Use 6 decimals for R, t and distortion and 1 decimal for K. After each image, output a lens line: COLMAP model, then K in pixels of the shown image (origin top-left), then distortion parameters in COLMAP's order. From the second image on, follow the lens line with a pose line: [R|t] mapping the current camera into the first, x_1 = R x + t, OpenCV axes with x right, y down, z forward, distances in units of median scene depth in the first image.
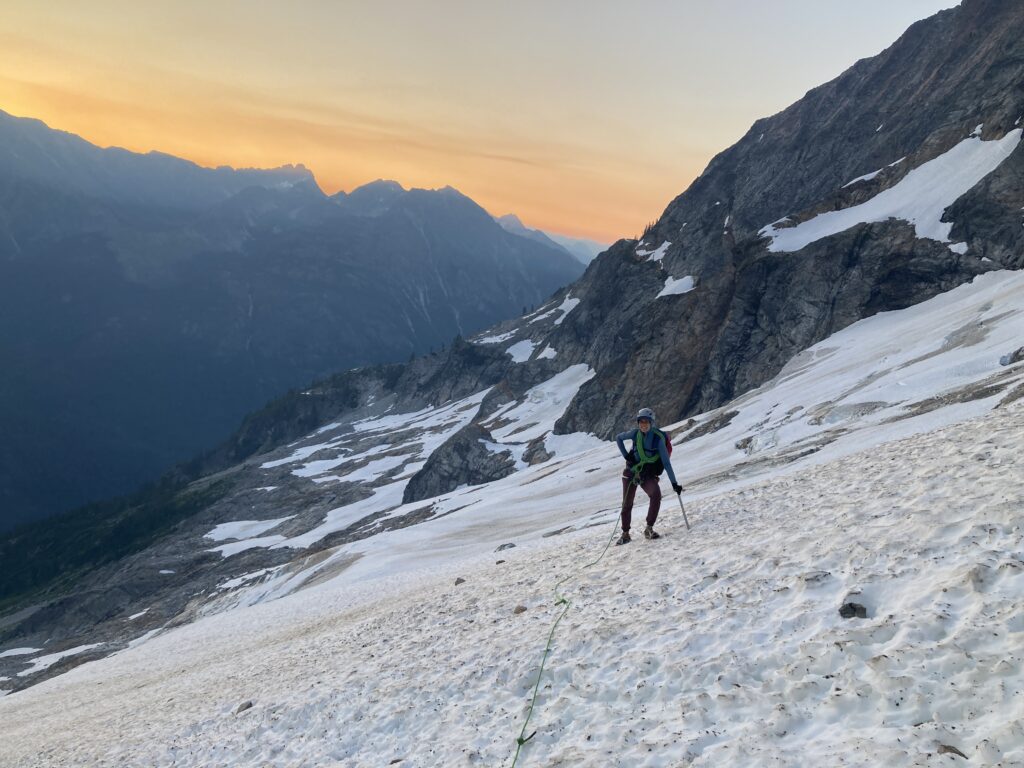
lens RADIAL K [[819.4, 0, 512.0], [0, 819.4, 384.0], [0, 0, 1]] dist [0.078740, -0.199670]
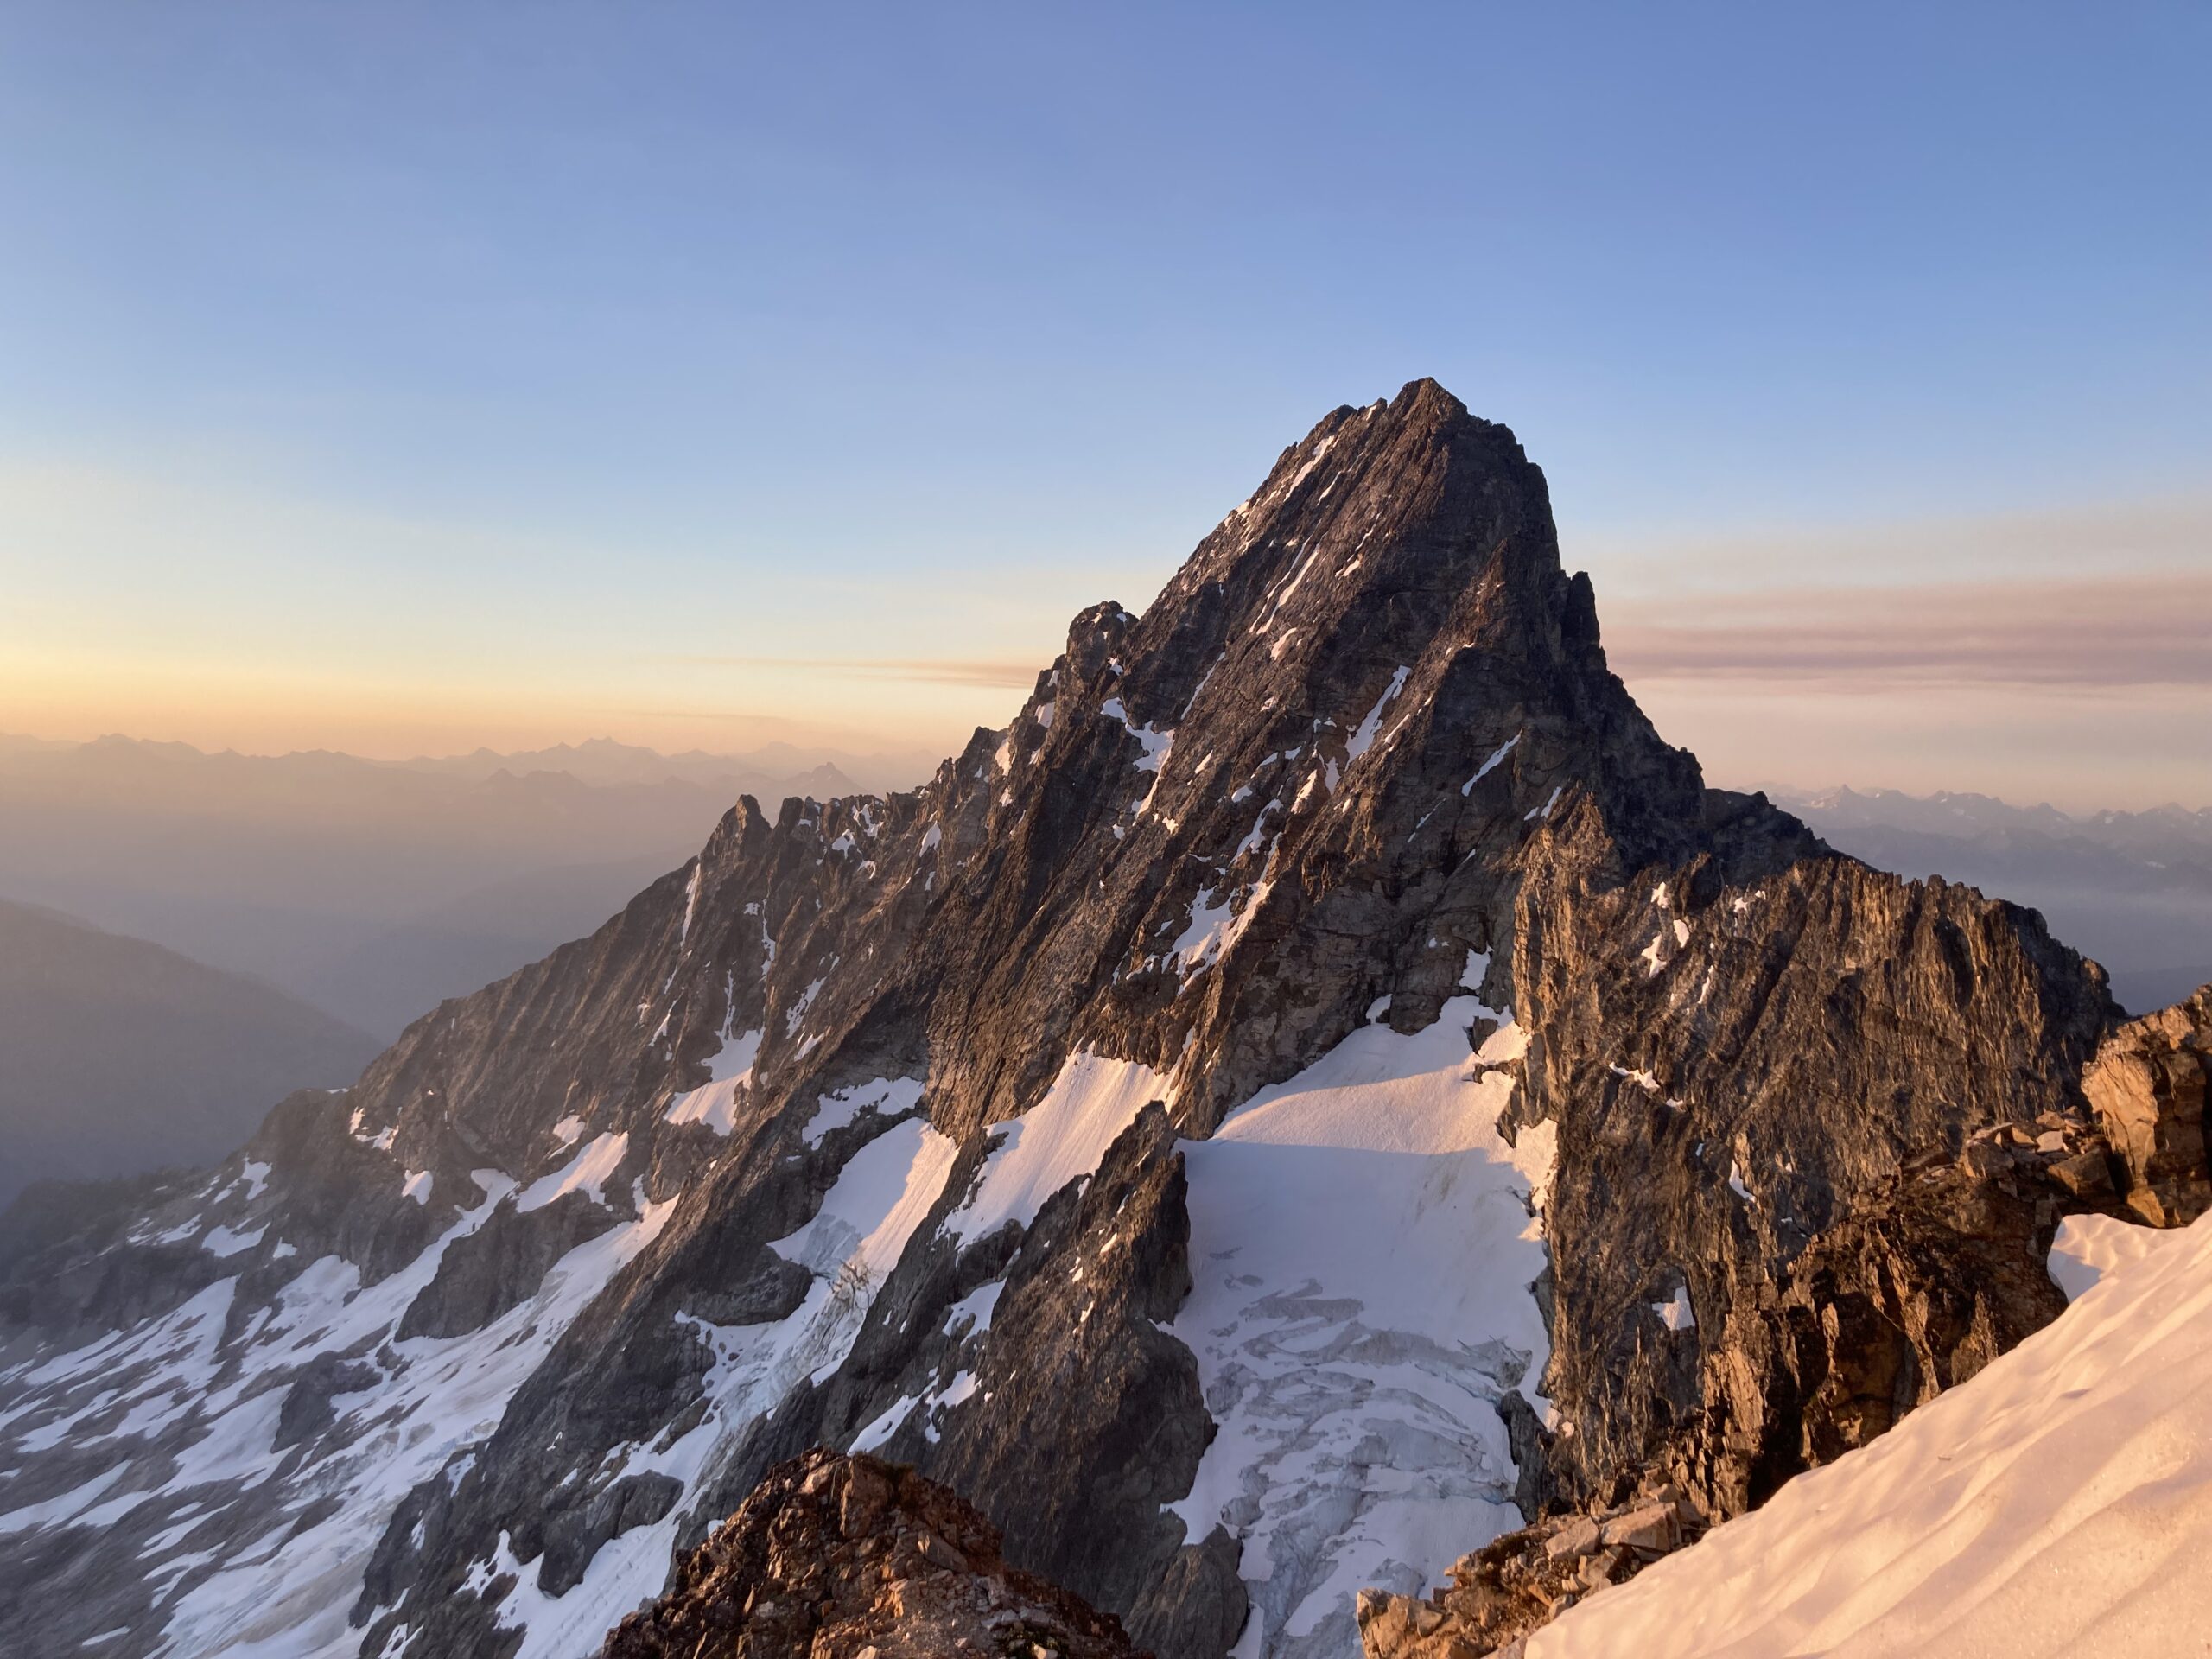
lens RADIAL K [[1770.0, 0, 1106.0], [0, 1770.0, 829.5], [0, 0, 1]] dist [0.078740, -0.199670]
pose [[0.749216, -0.126081, 0.650215, -0.616359], [0.175868, 0.984343, -0.011776, -0.375931], [-0.638550, 0.123175, 0.759659, -1.543724]]
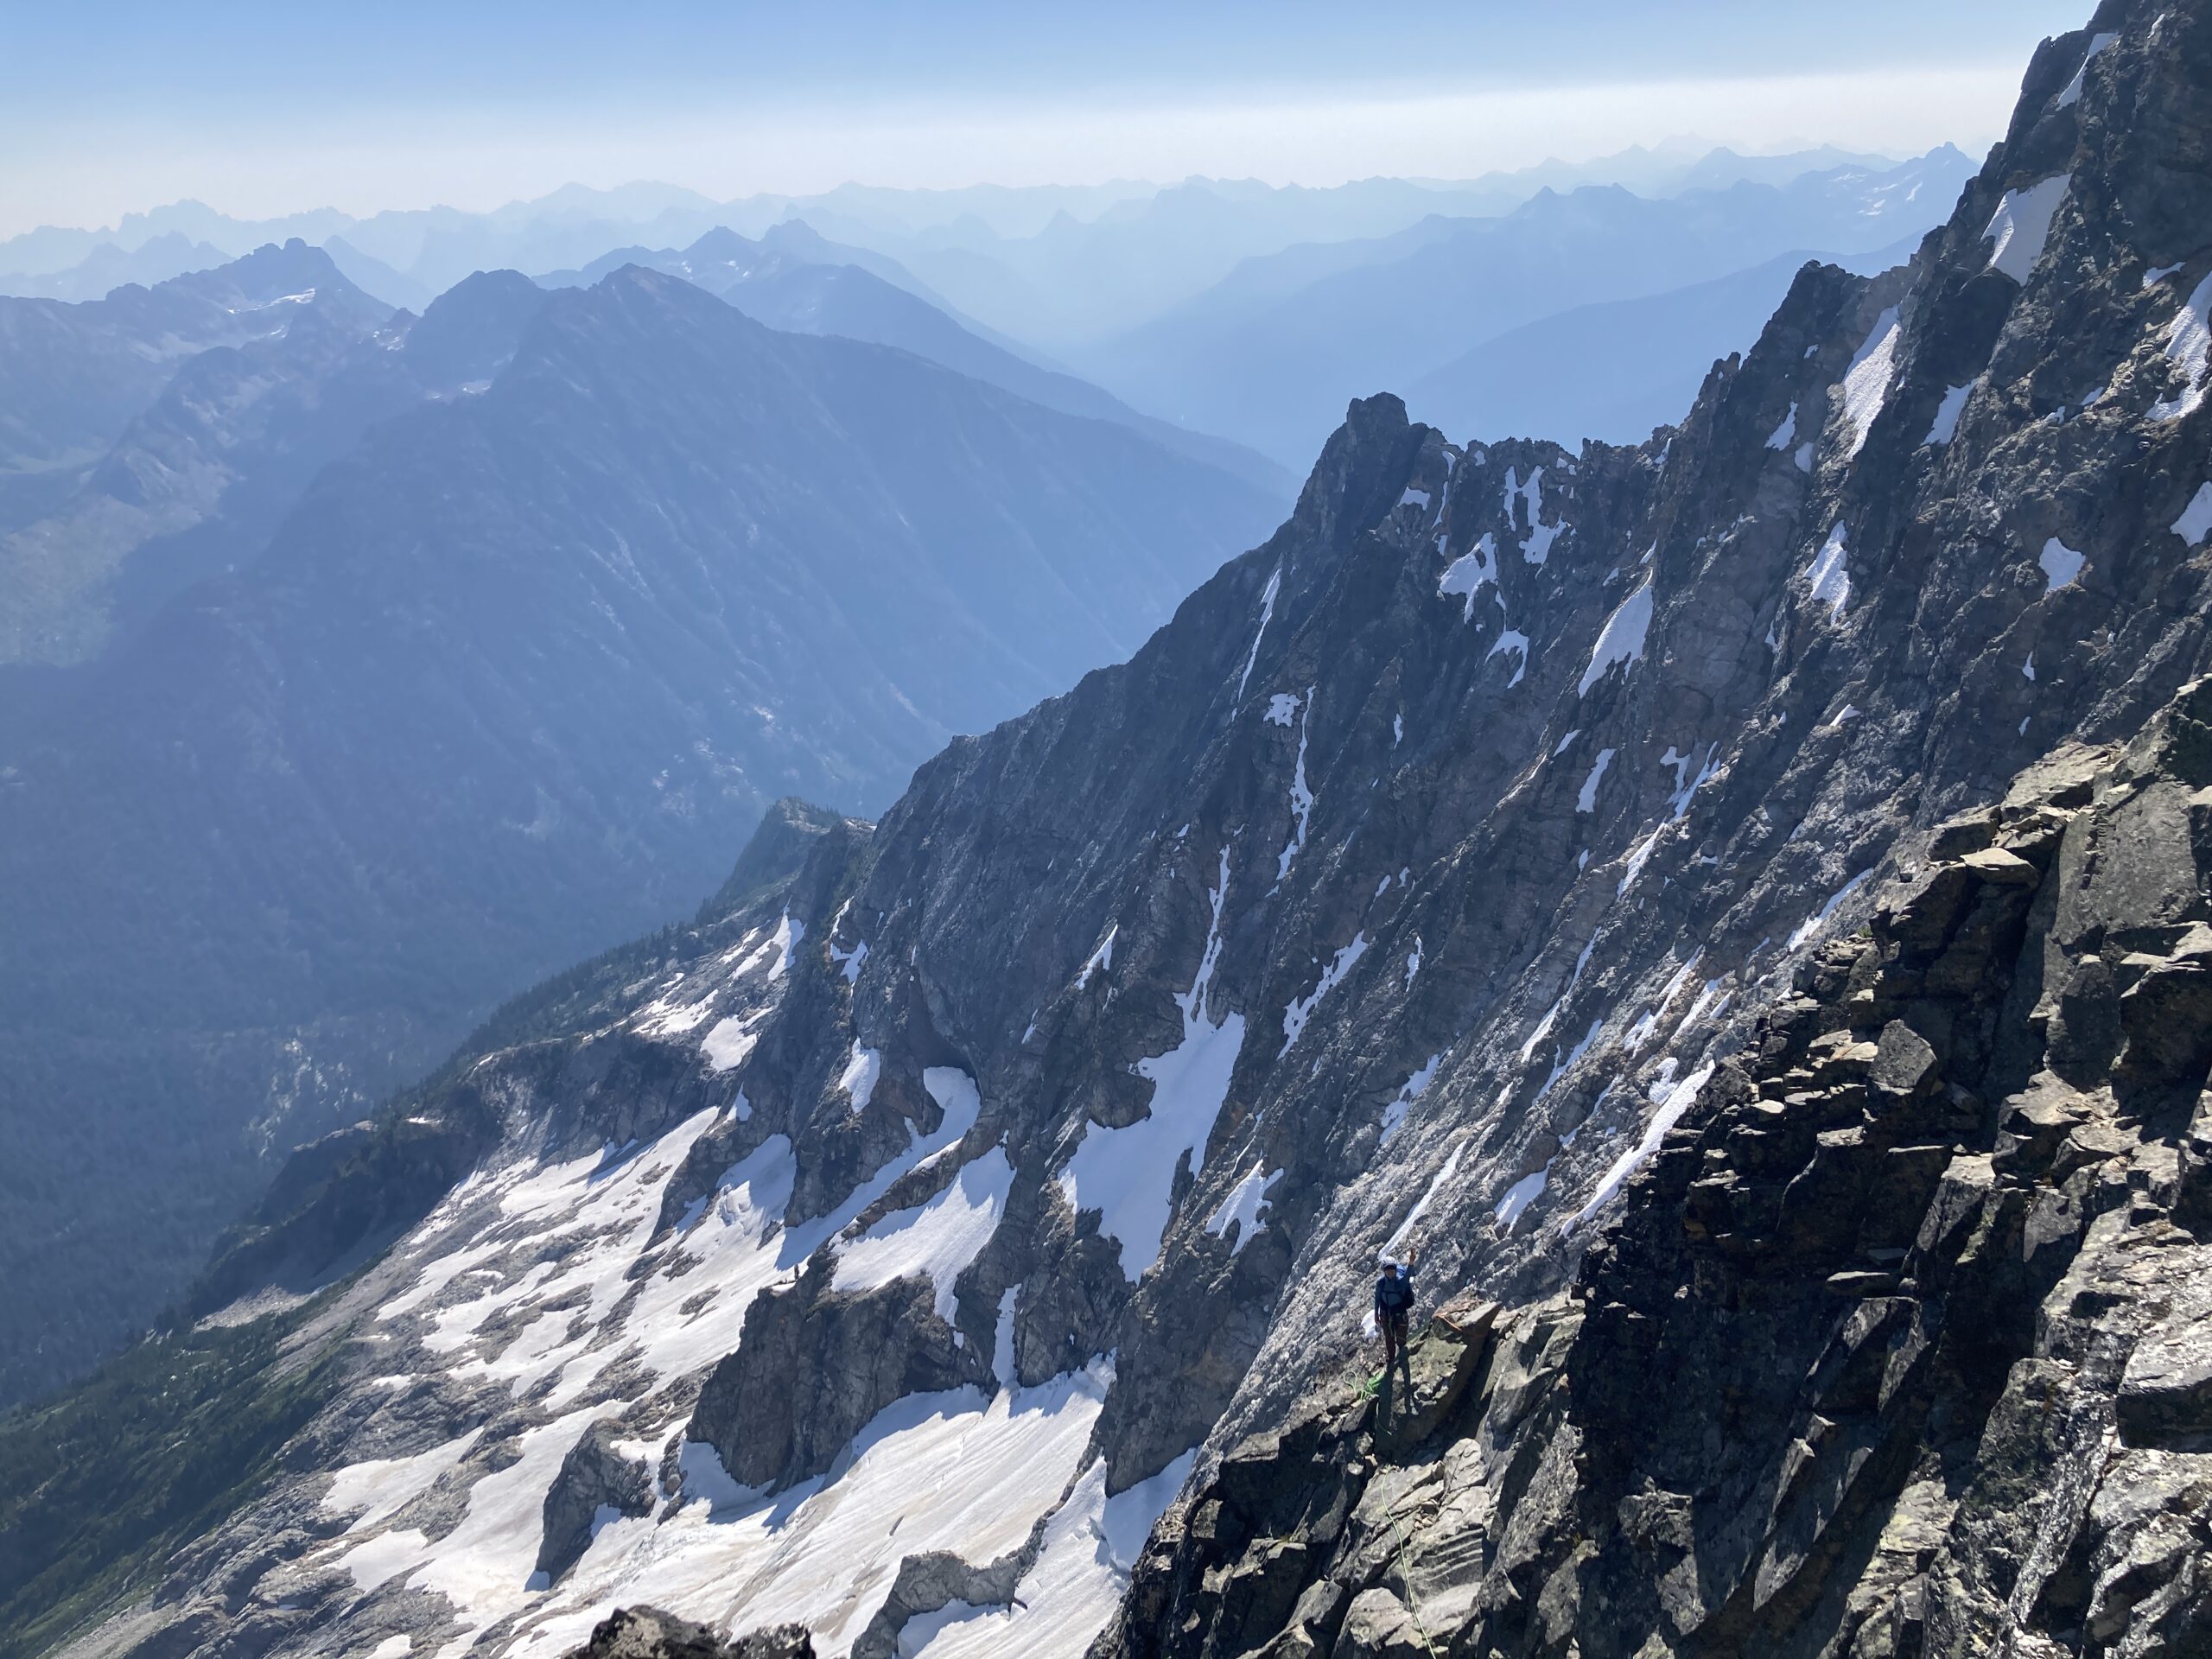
lens RADIAL K [[1770.0, 0, 1106.0], [0, 1770.0, 829.5], [0, 0, 1]] dist [0.078740, -0.199670]
pose [[0.972652, -0.219569, 0.075745, 0.303368], [0.202117, 0.960802, 0.189758, -0.523793], [-0.114441, -0.169259, 0.978905, -0.514470]]
